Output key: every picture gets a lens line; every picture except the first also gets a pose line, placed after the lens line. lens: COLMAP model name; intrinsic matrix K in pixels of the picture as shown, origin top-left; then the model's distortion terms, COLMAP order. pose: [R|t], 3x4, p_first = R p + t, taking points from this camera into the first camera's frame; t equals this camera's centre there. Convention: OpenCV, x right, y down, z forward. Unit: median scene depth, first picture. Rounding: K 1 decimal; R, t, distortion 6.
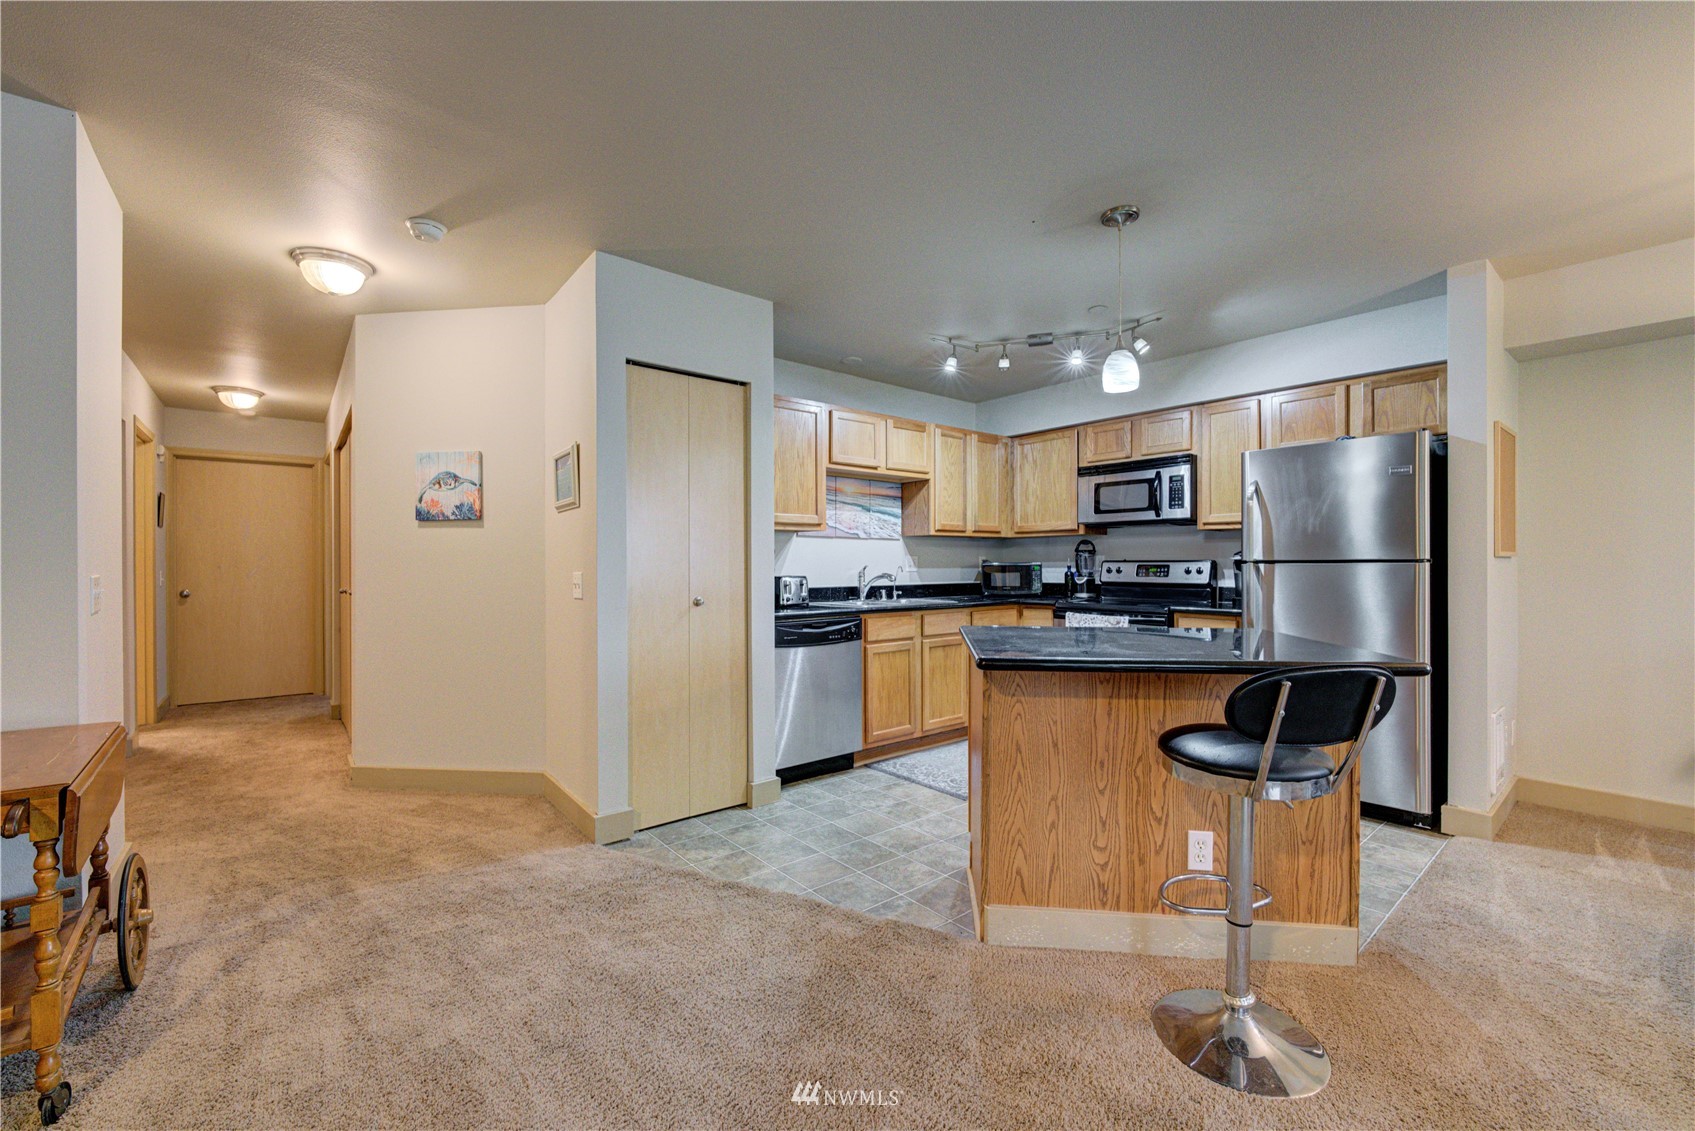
lens RADIAL K [[692.1, 0, 855.1], [0, 692.1, 569.1], [0, 0, 1]] dist [-0.001004, -0.007253]
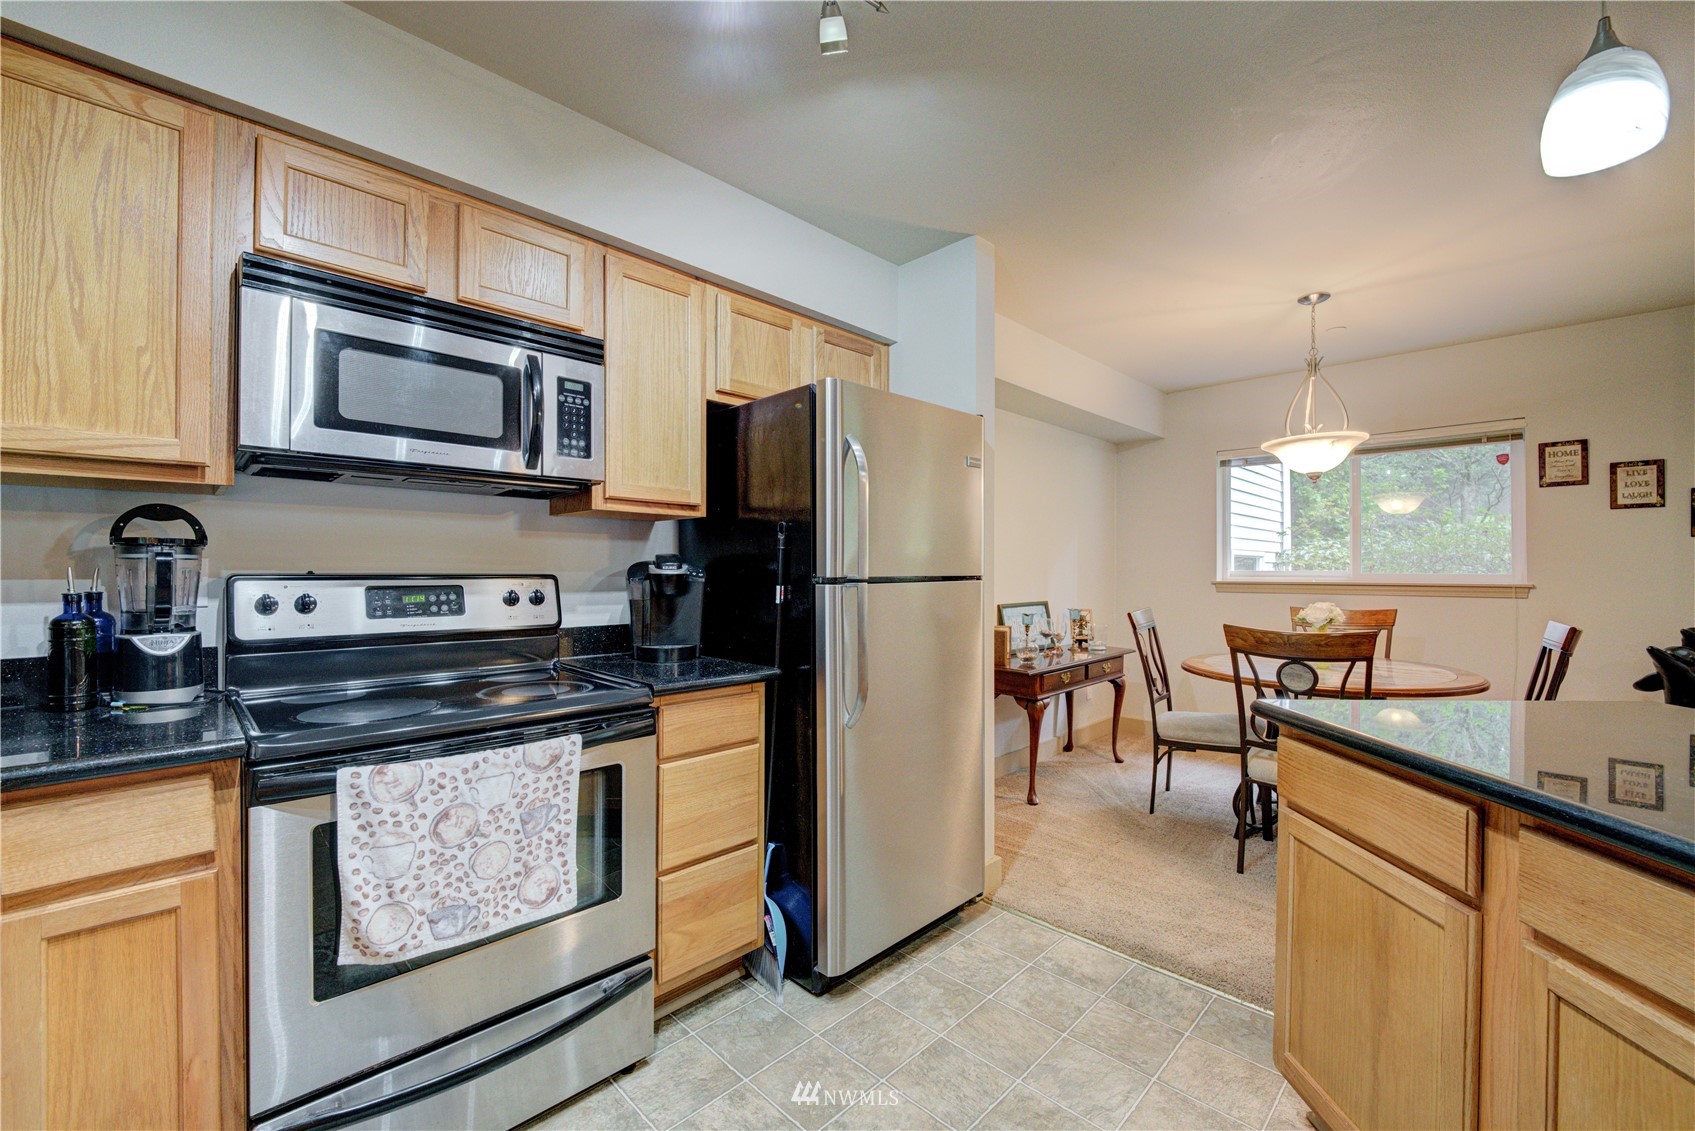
lens RADIAL K [[701.4, 0, 847.5], [0, 701.4, 565.5], [0, 0, 1]] dist [0.000692, 0.000348]
pose [[-0.084547, 0.007697, 0.996390, 0.015115], [0.004234, 0.999964, -0.007366, -0.014987], [-0.996411, 0.003596, -0.084576, 0.867852]]
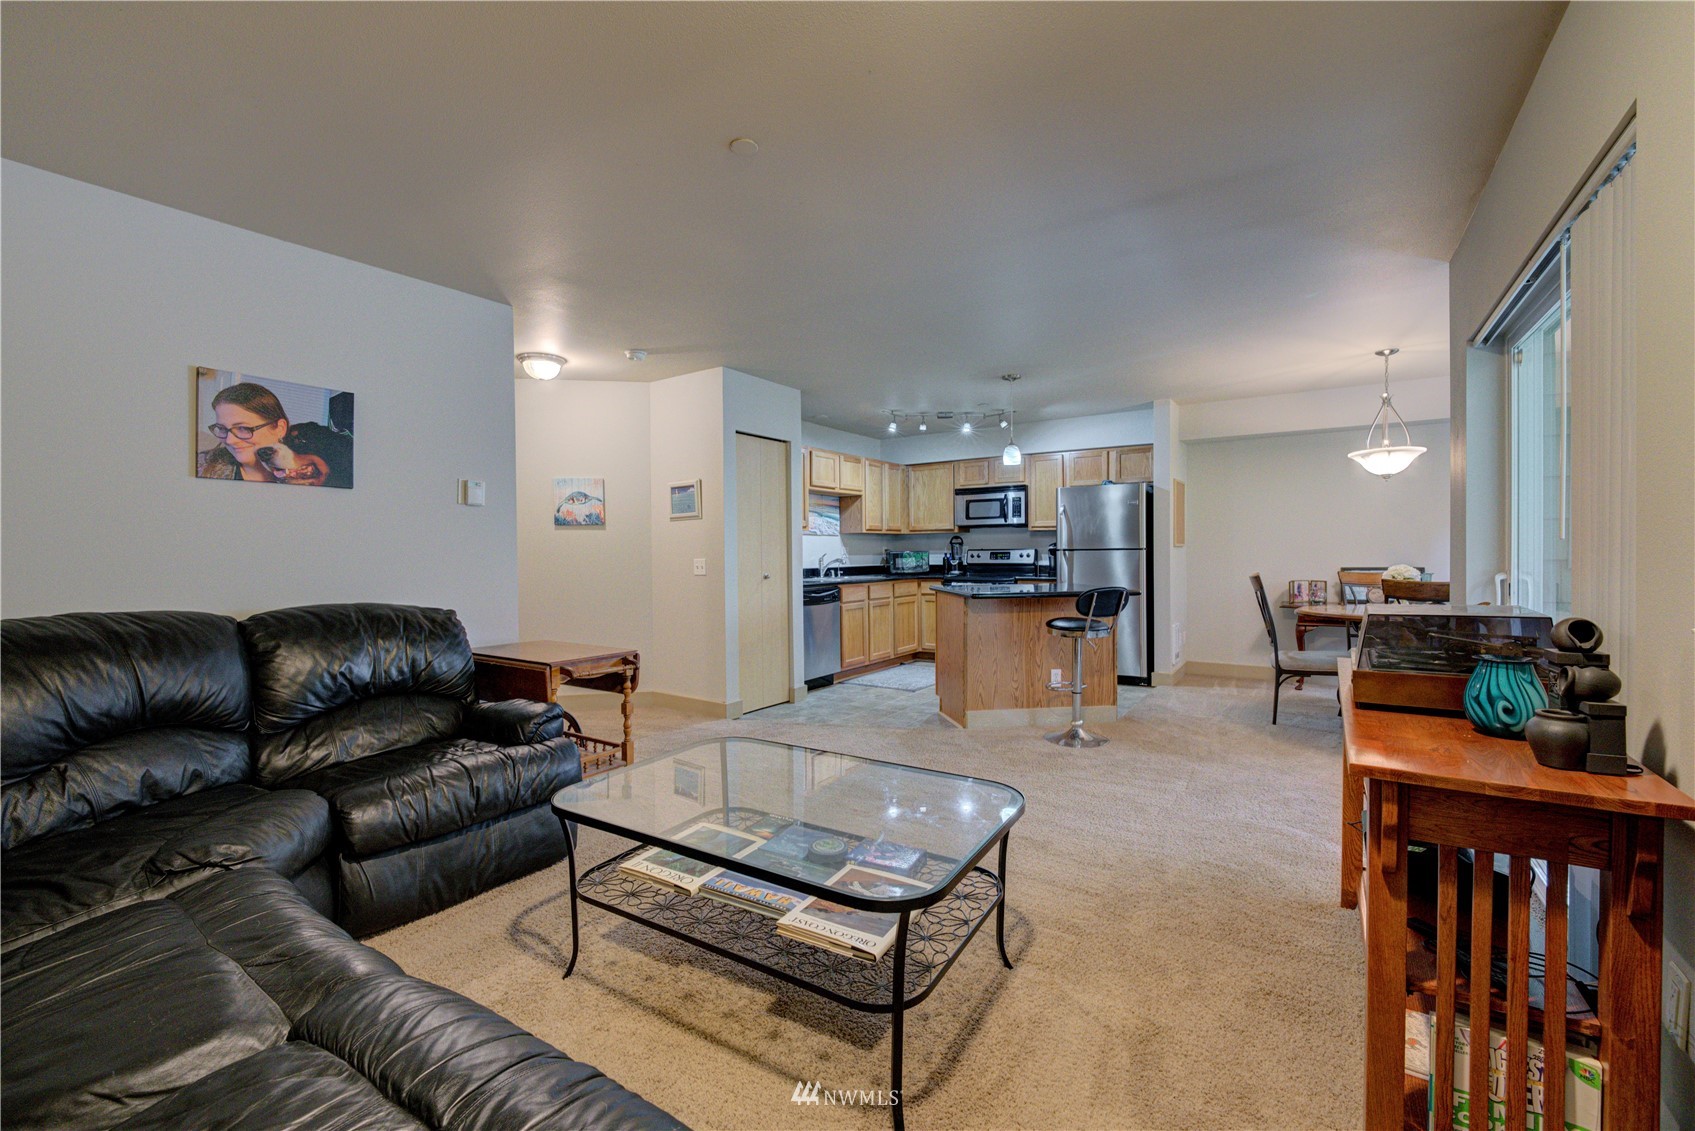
lens RADIAL K [[701.4, 0, 847.5], [0, 701.4, 565.5], [0, 0, 1]] dist [0.000692, 0.000348]
pose [[0.962444, -0.012242, 0.271205, -0.371516], [0.009317, 0.999884, 0.012071, 0.002395], [-0.271321, -0.009091, 0.962446, -0.489171]]
